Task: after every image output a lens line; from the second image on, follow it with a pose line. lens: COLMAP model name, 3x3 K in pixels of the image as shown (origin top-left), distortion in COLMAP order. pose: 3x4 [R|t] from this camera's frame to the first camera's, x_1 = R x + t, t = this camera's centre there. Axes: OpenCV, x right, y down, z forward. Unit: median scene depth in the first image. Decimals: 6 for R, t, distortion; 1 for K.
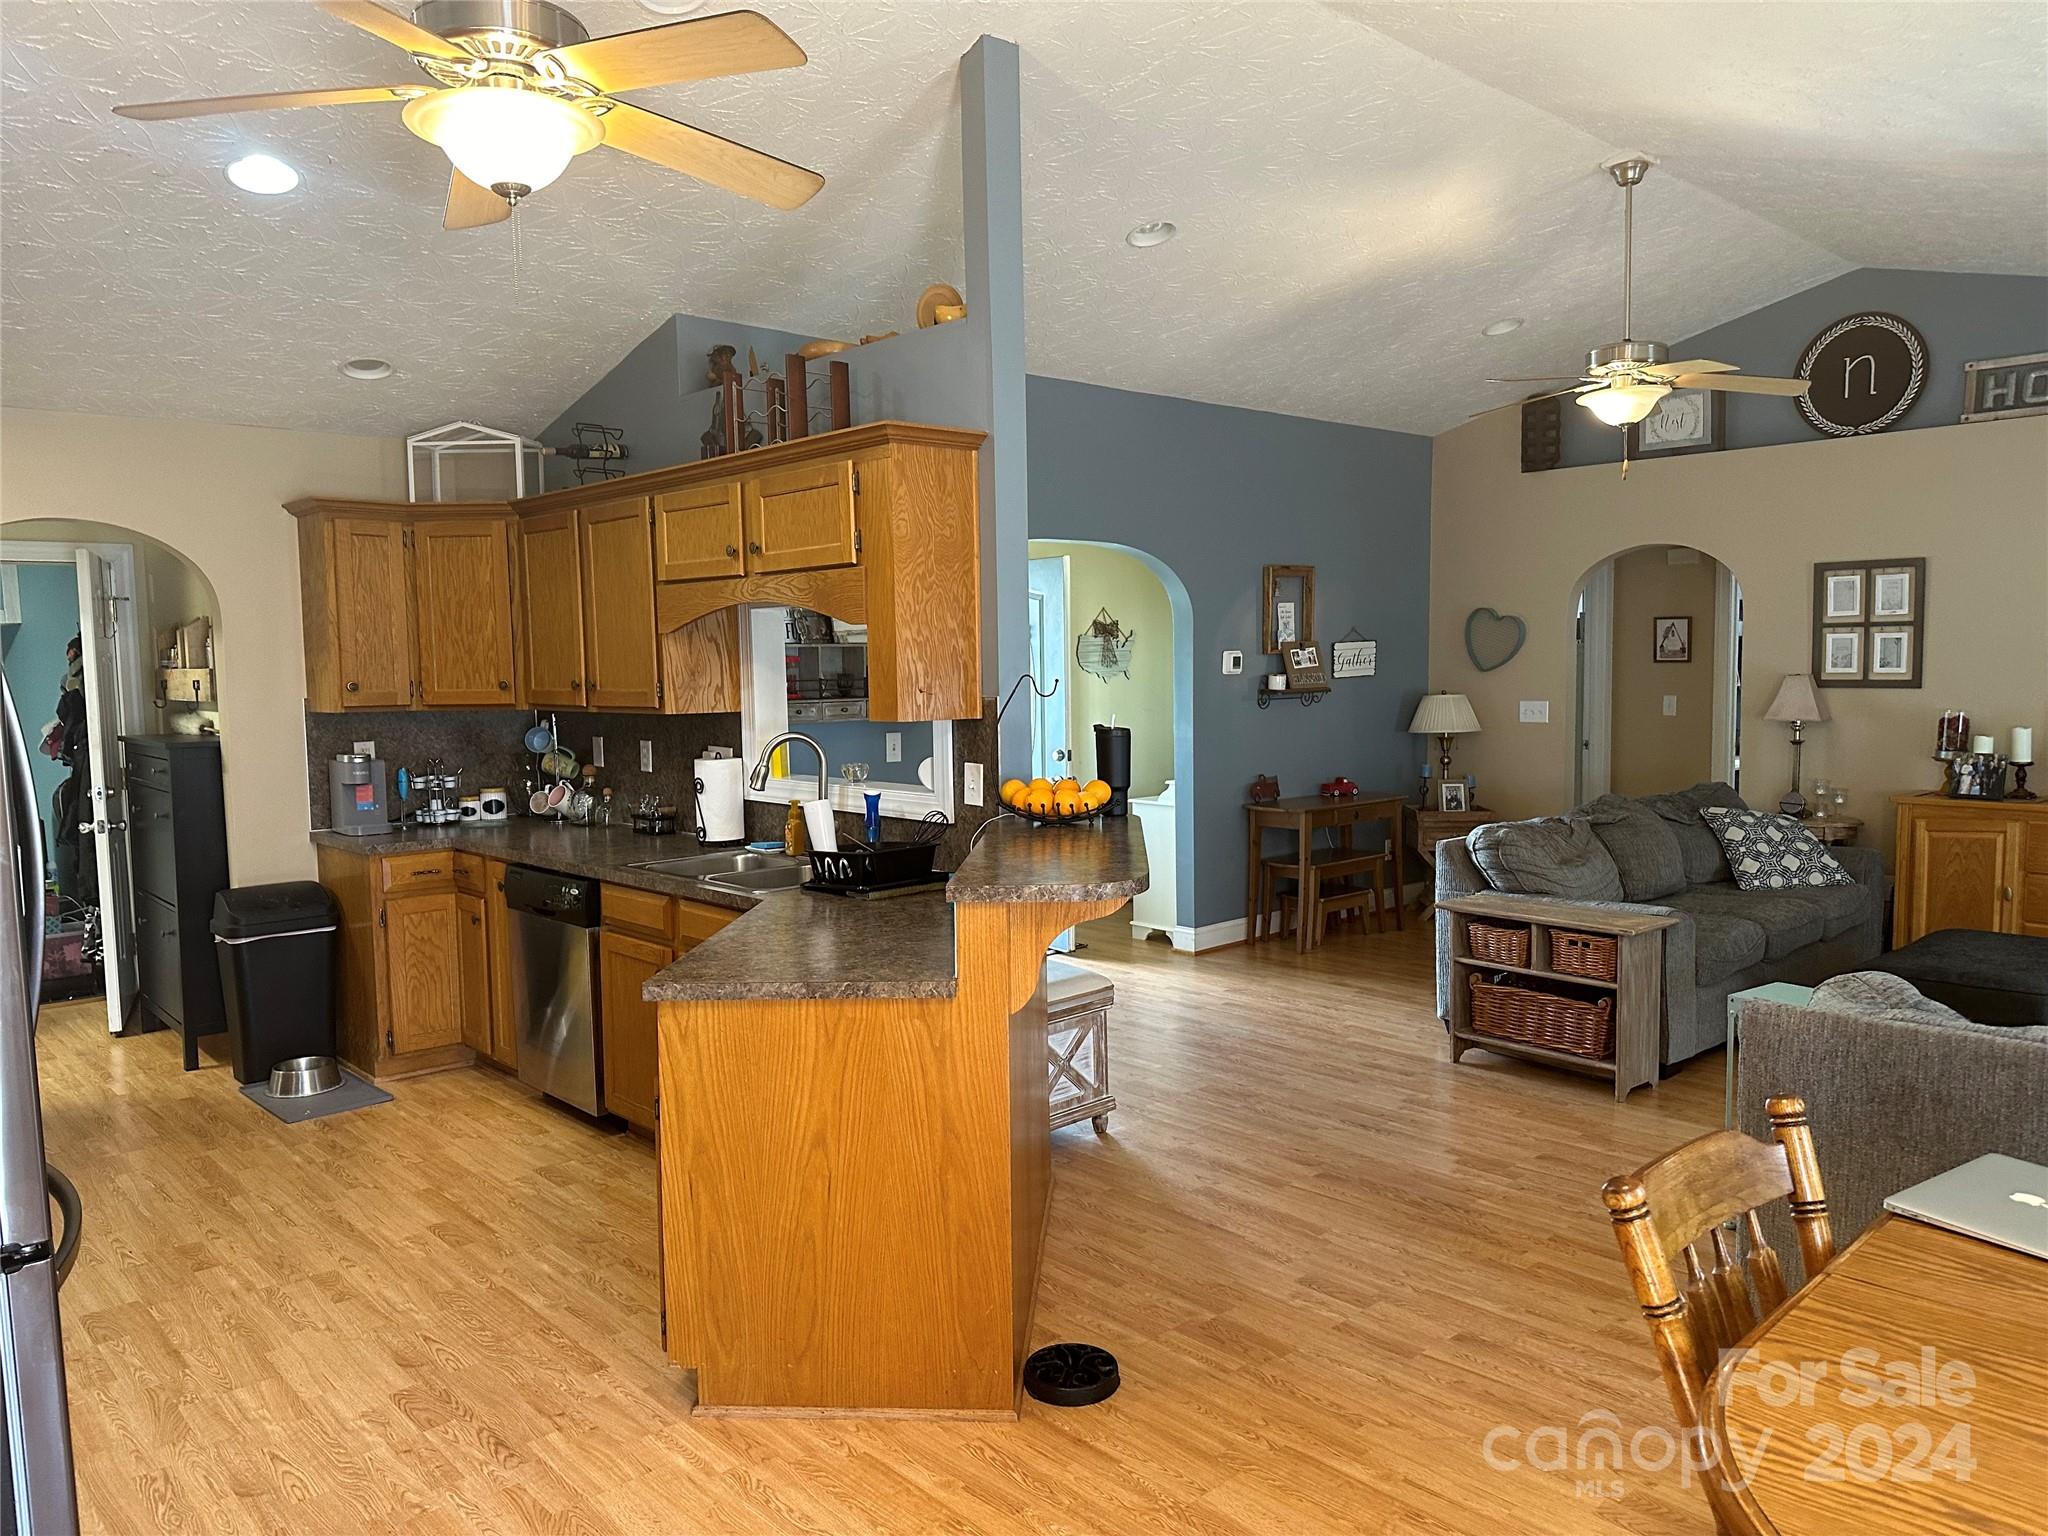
lens RADIAL K [[1431.3, 0, 1011.7], [0, 1431.3, 788.1], [0, 0, 1]] dist [0.052224, -0.067290]
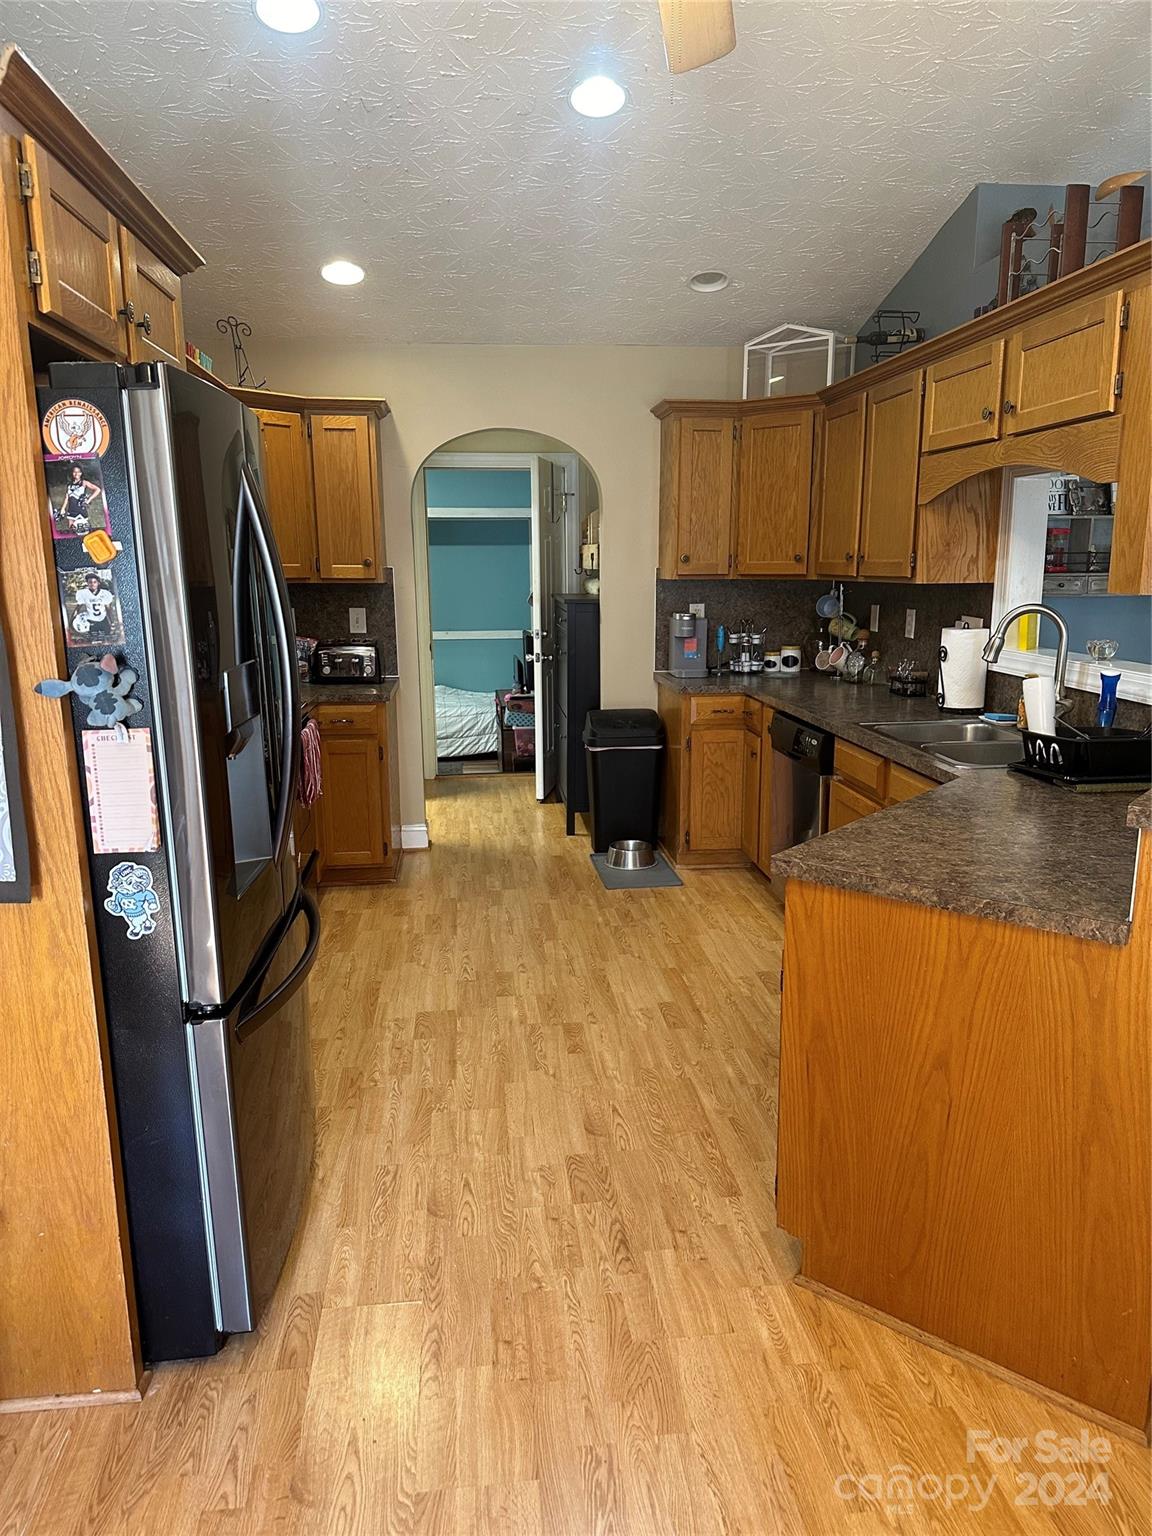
lens RADIAL K [[1073.5, 0, 573.3], [0, 1073.5, 787.7], [0, 0, 1]] dist [0.052224, -0.067290]
pose [[0.816179, 0.132408, -0.562423, 0.023028], [-0.058852, 0.987377, 0.147047, -0.006086], [0.574794, -0.086917, 0.813669, 0.221210]]
